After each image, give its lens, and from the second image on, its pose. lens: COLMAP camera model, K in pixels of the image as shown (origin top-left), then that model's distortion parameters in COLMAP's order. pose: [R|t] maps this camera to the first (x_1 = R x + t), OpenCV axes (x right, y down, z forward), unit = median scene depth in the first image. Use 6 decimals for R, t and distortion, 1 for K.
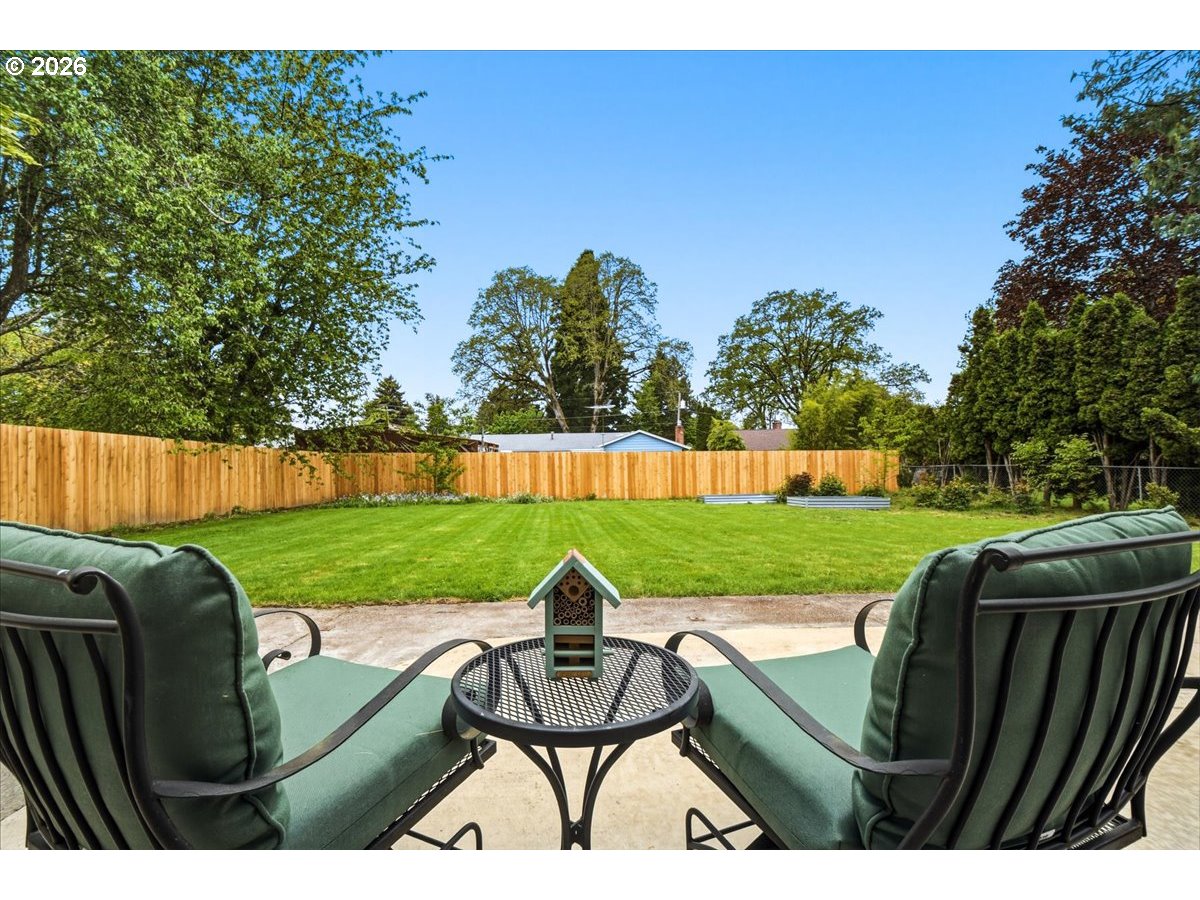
lens RADIAL K [[523.7, 0, 605.2], [0, 523.7, 447.6], [0, 0, 1]] dist [0.002969, -0.006707]
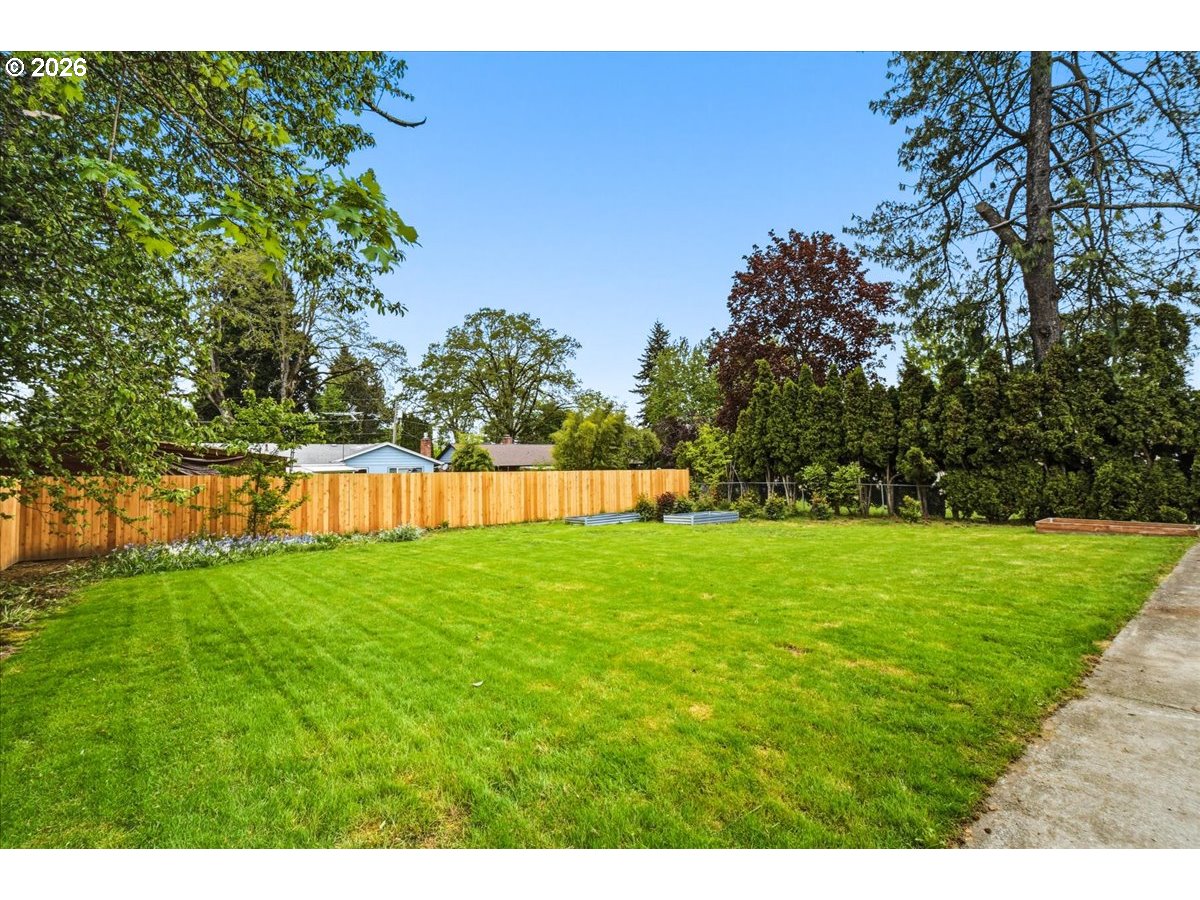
lens RADIAL K [[523.7, 0, 601.2], [0, 523.7, 447.3], [0, 0, 1]] dist [0.002969, -0.006707]
pose [[0.810243, 0.023248, 0.585633, -0.314426], [-0.011491, 0.999651, -0.023786, -0.015400], [-0.585982, 0.012543, 0.810227, 0.156905]]
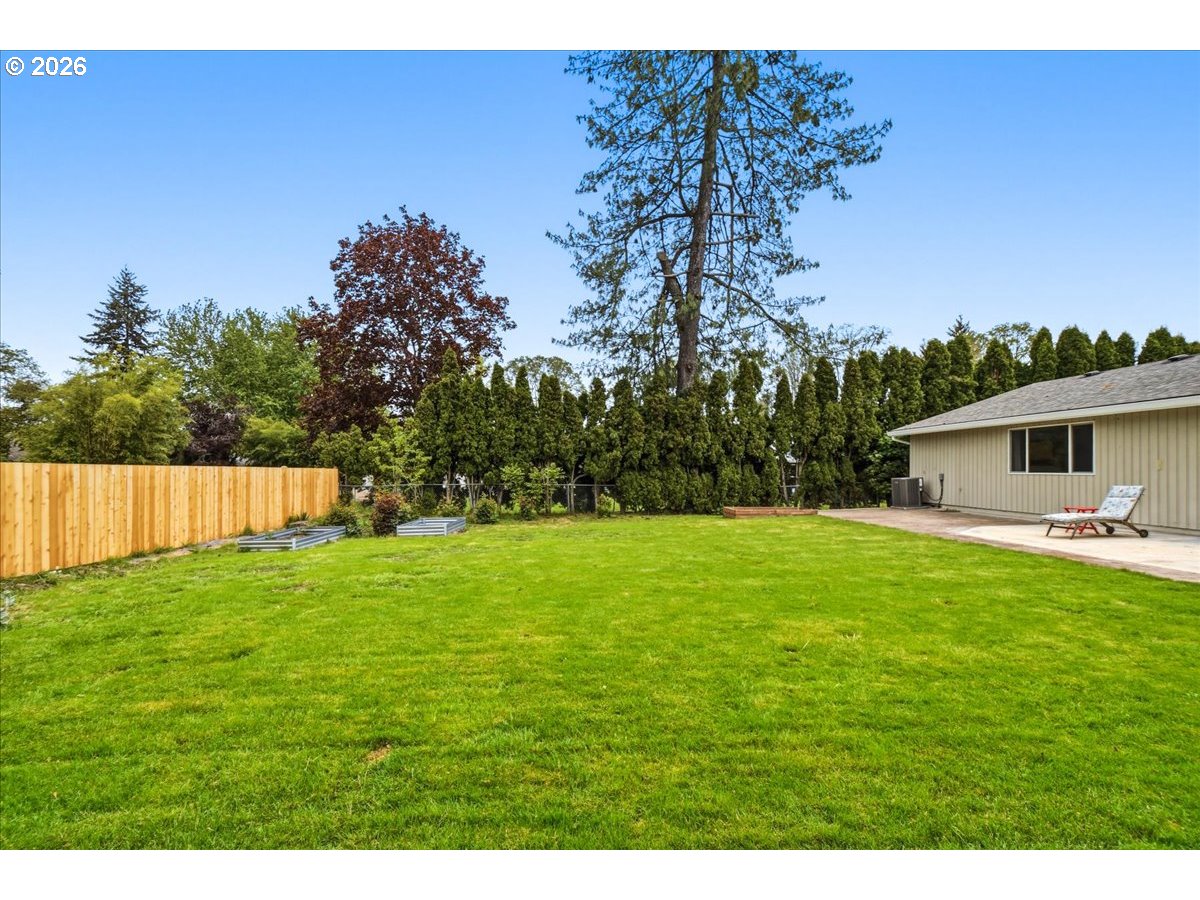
lens RADIAL K [[523.7, 0, 587.1], [0, 523.7, 469.1], [0, 0, 1]] dist [0.002969, -0.006707]
pose [[0.063321, 0.016196, 0.997862, -0.361323], [-0.029161, 0.999471, -0.014371, 0.005953], [-0.997567, -0.028189, 0.063760, 0.521258]]
